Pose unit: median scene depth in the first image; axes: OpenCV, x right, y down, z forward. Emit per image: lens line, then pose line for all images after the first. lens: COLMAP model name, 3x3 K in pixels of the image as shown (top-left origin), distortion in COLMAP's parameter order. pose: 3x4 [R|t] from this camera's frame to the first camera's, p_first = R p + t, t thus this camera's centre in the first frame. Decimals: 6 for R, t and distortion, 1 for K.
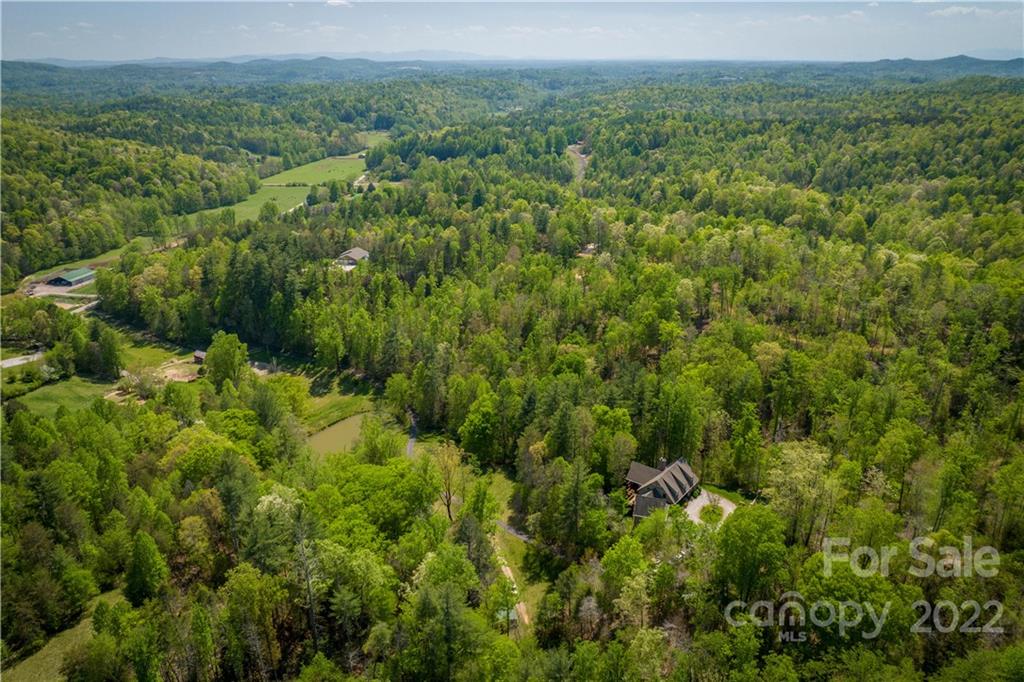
lens RADIAL K [[729.8, 0, 512.0], [0, 729.8, 350.7], [0, 0, 1]] dist [-0.038936, 0.000700]
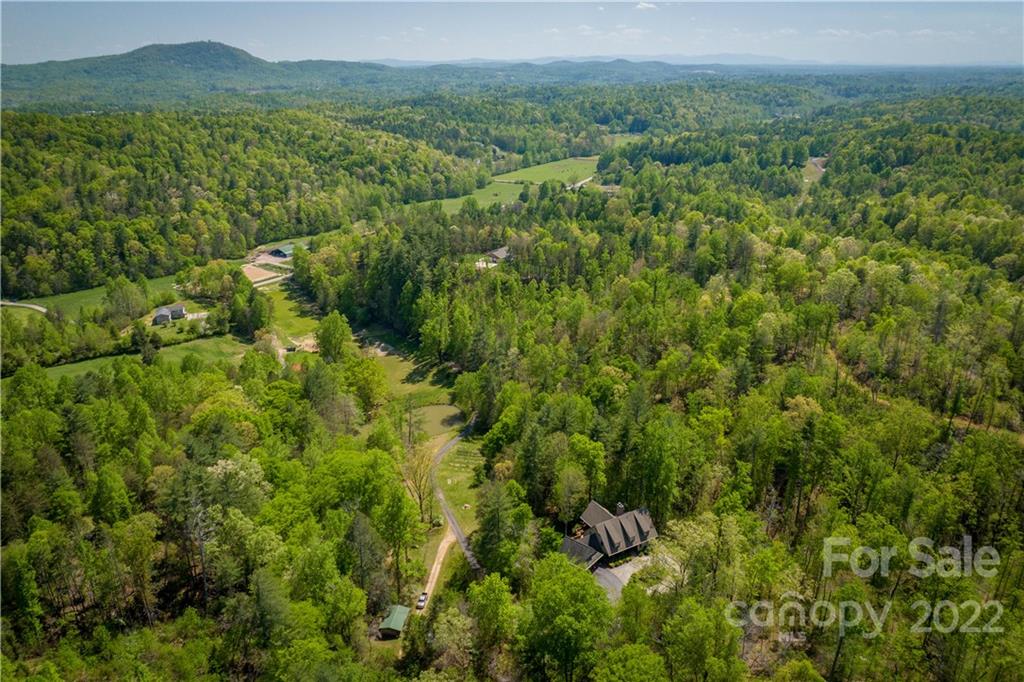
lens RADIAL K [[729.8, 0, 512.0], [0, 729.8, 350.7], [0, 0, 1]] dist [-0.038936, 0.000700]
pose [[0.927395, 0.135792, -0.348566, 0.096453], [-0.136956, 0.990345, 0.021425, -0.011004], [0.348110, 0.027869, 0.937039, 0.025485]]
